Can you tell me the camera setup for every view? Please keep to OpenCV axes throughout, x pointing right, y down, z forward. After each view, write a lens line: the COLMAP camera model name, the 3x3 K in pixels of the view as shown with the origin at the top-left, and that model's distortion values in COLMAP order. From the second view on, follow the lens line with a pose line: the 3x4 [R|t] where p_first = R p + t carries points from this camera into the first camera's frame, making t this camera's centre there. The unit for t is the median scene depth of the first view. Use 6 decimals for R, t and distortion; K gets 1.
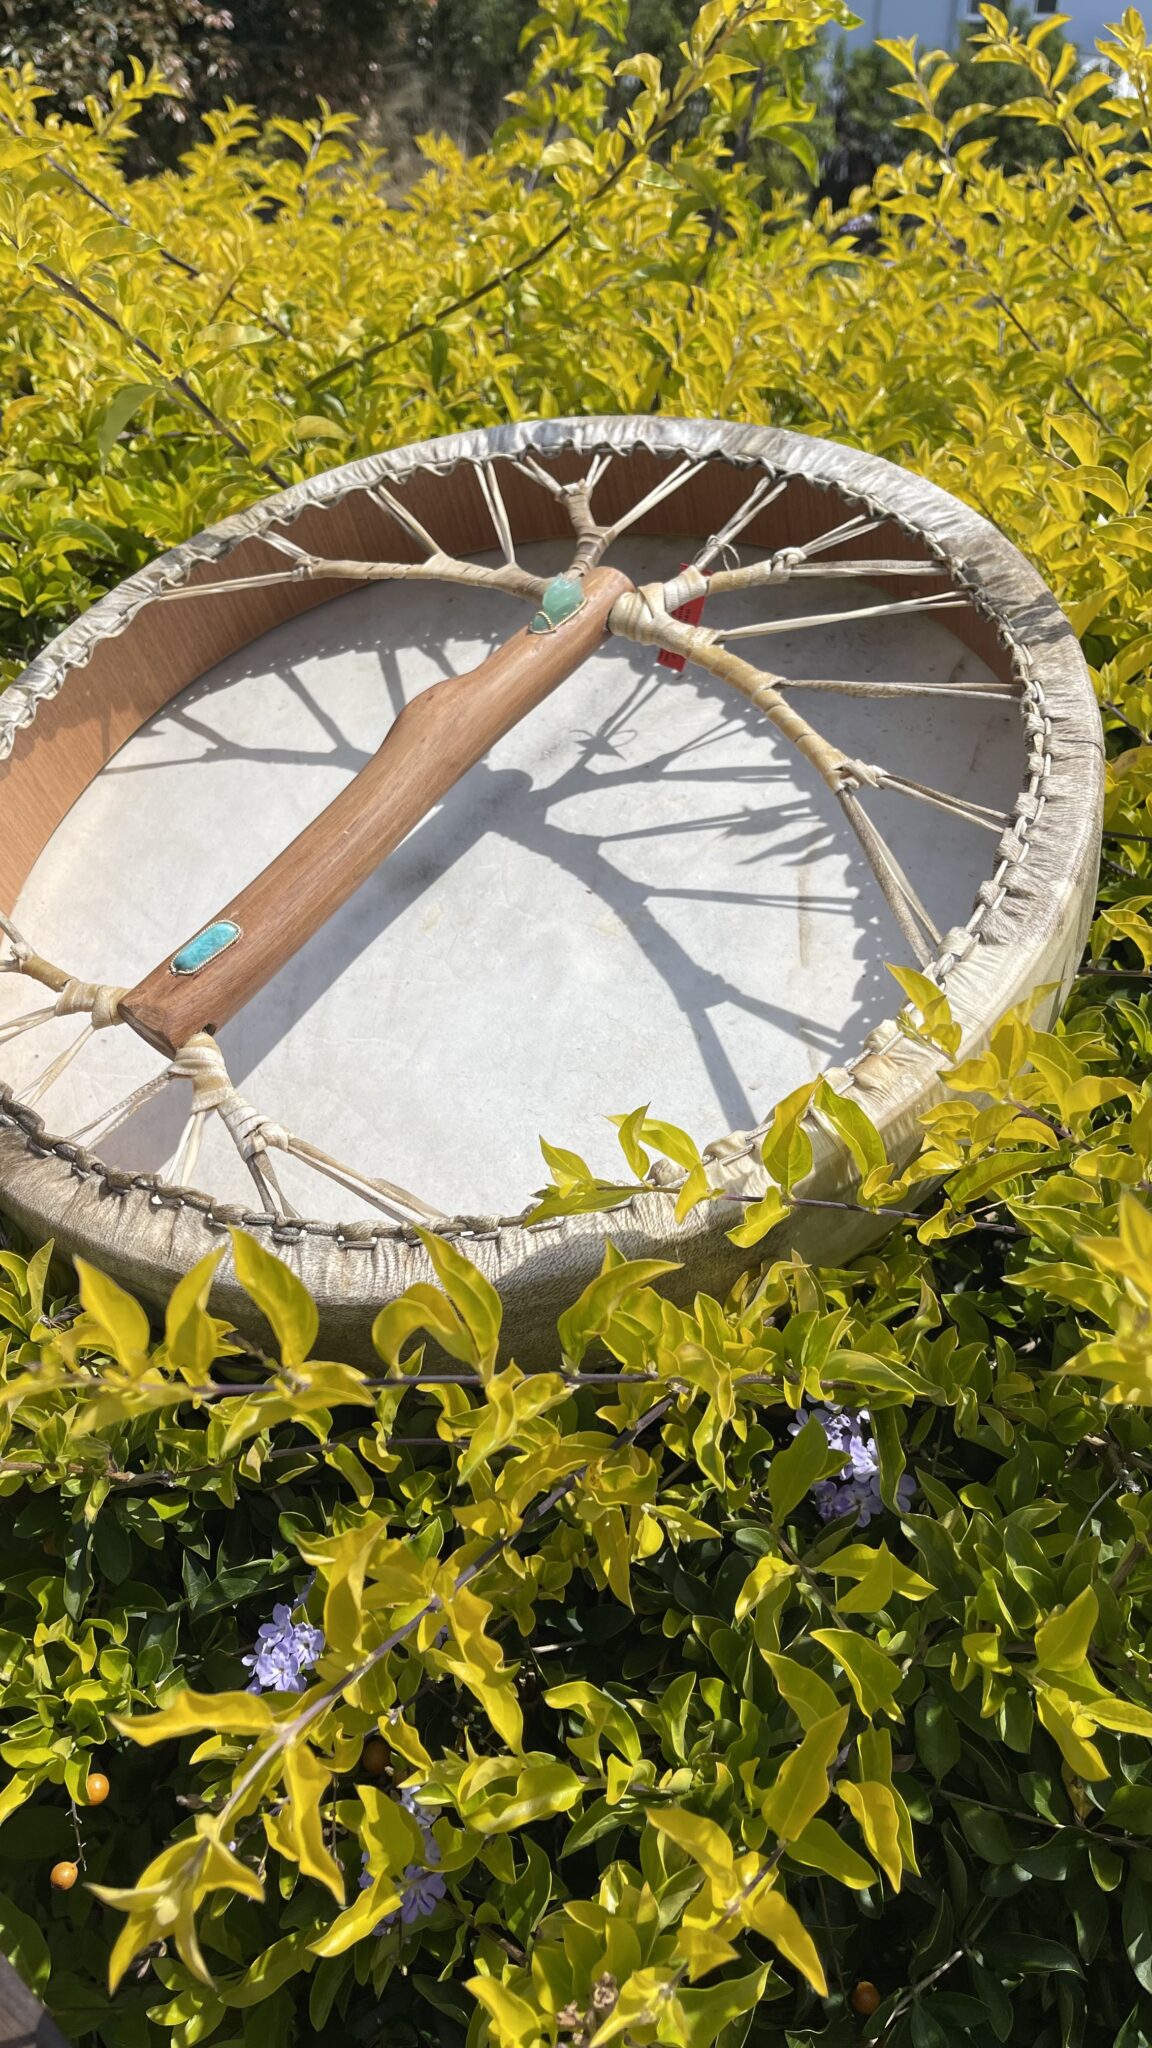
lens RADIAL K [[1581.6, 0, 575.9], [0, 1581.6, 1039.0], [0, 0, 1]] dist [0.020224, -0.044098]
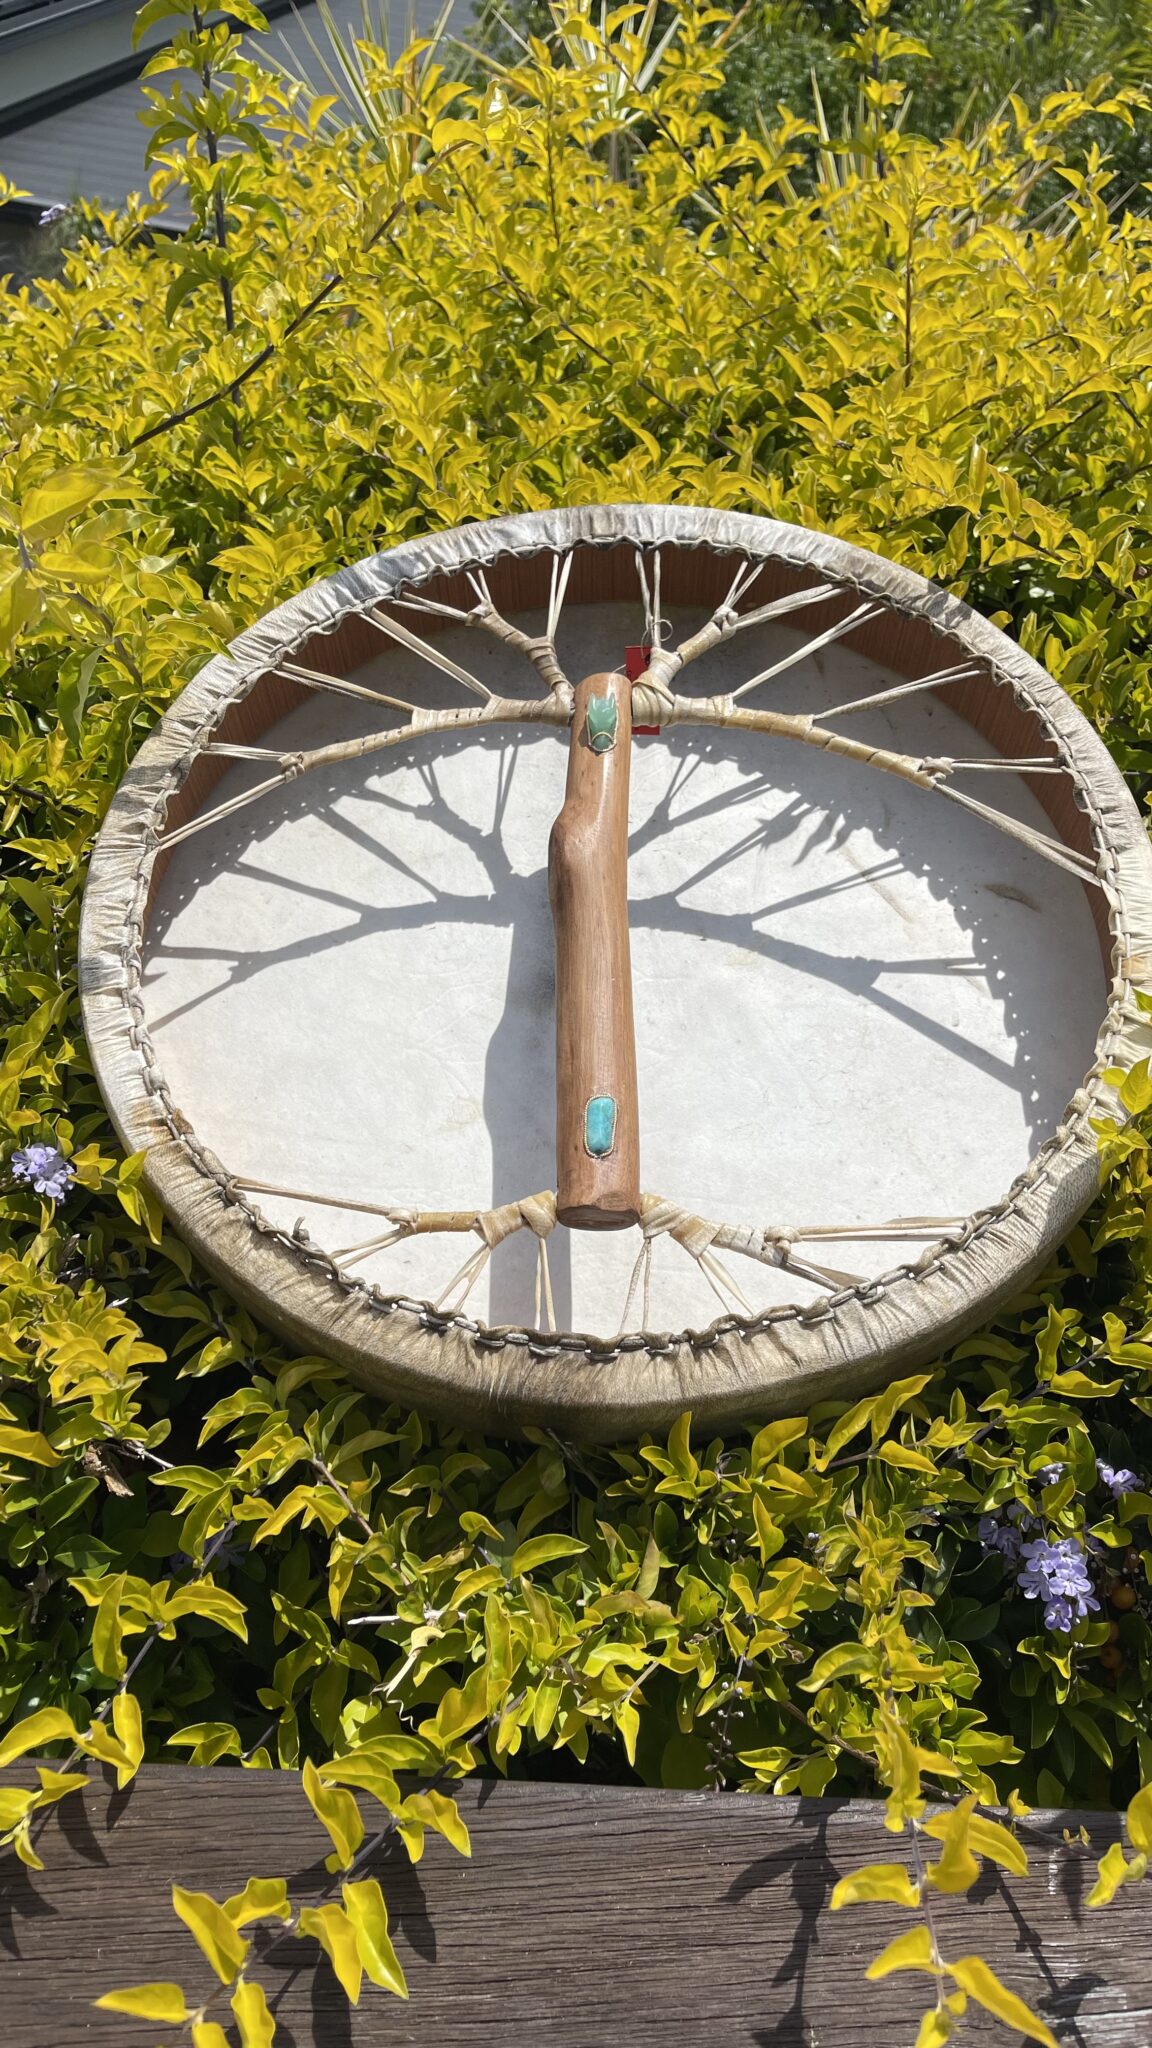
lens RADIAL K [[1581.6, 0, 570.1], [0, 1581.6, 1028.5], [0, 0, 1]] dist [0.020224, -0.044098]
pose [[0.770026, -0.436540, 0.465288, -0.637344], [0.399804, 0.898487, 0.181320, -0.284397], [-0.497209, 0.046403, 0.866389, 0.042318]]
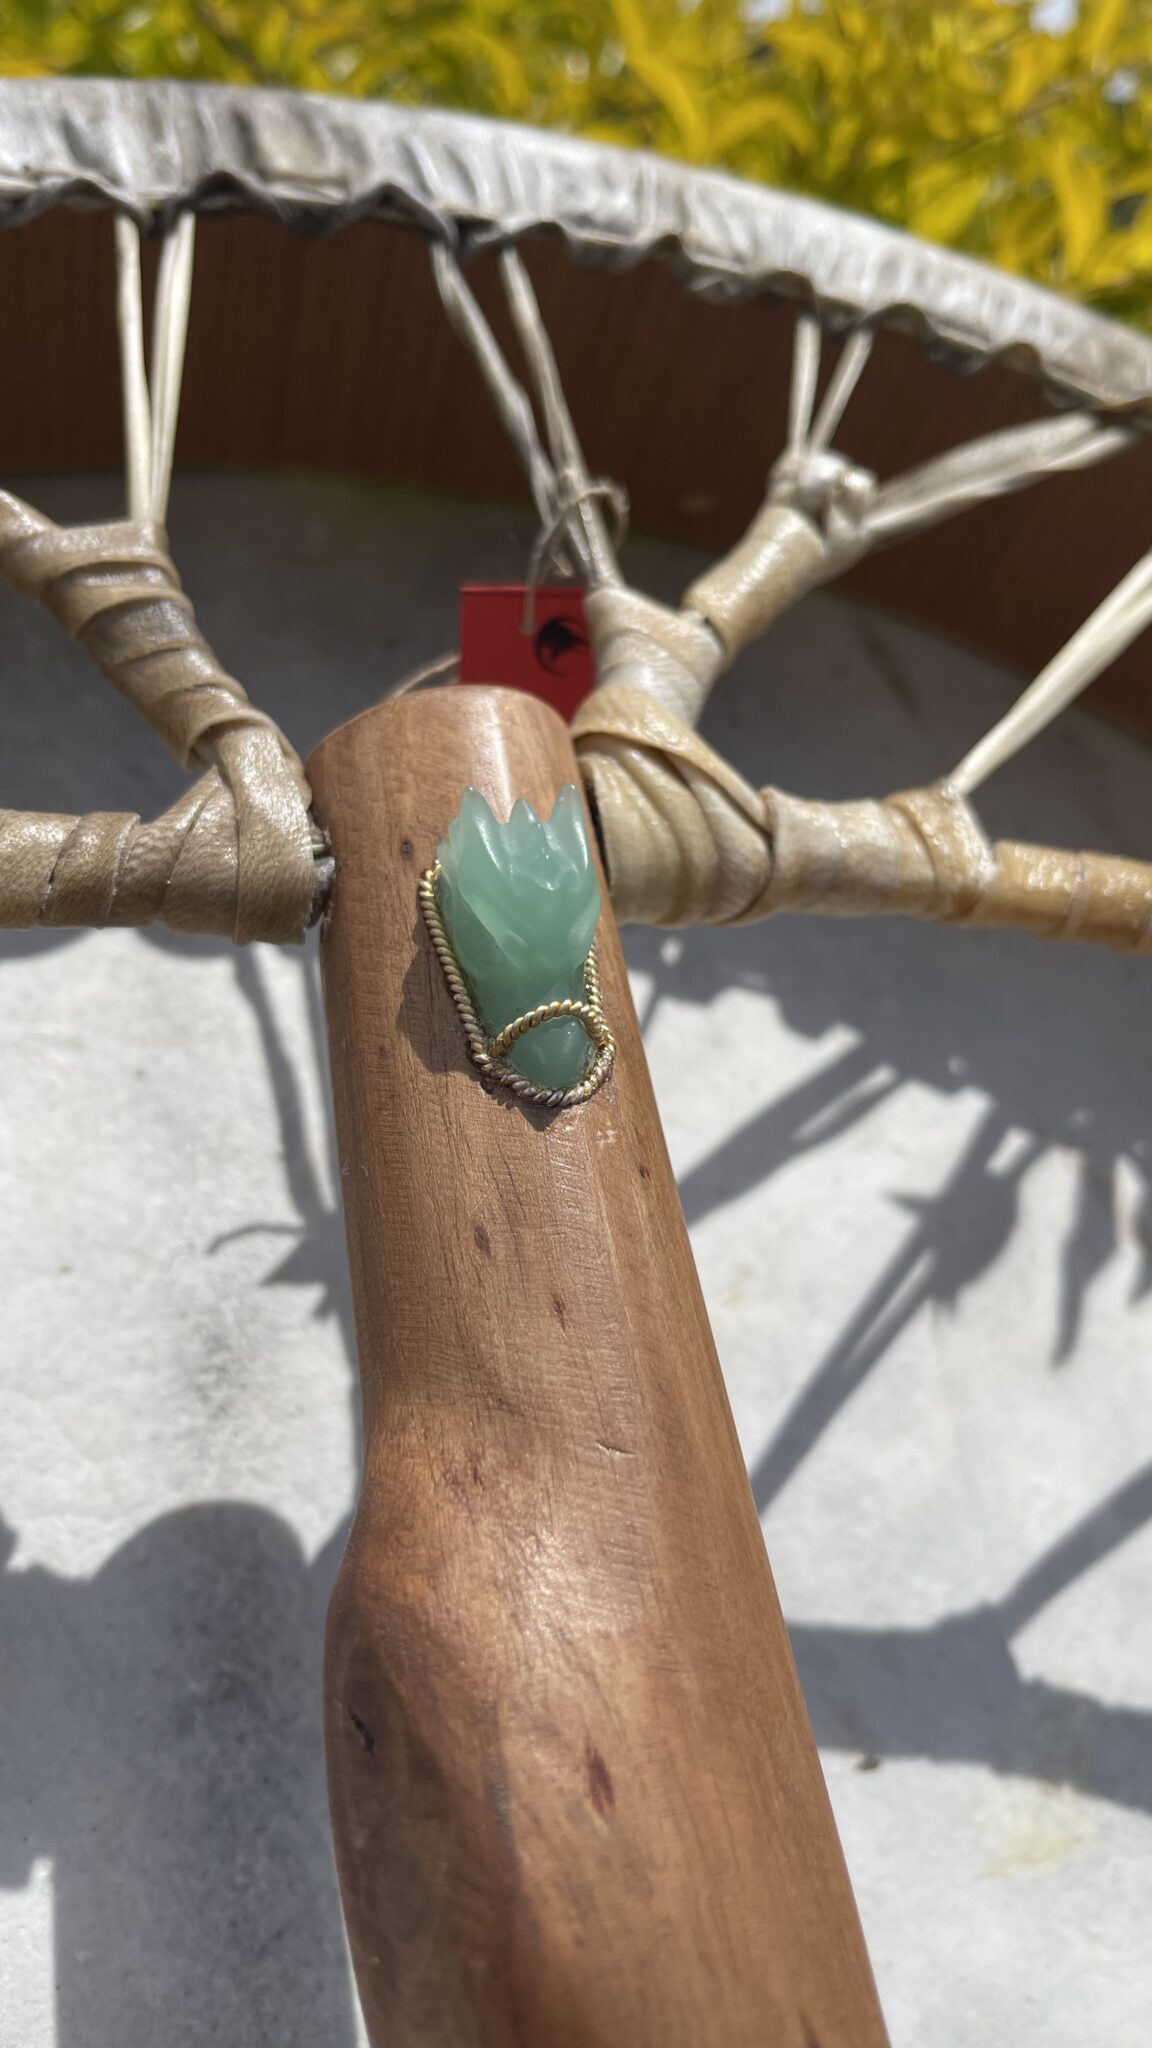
lens RADIAL K [[1581.6, 0, 594.5], [0, 1581.6, 1011.3], [0, 0, 1]] dist [0.020224, -0.044098]
pose [[0.514360, -0.449520, 0.730318, -0.165386], [0.365928, 0.885235, 0.287151, -0.315105], [-0.775584, 0.119545, 0.619822, 0.843077]]
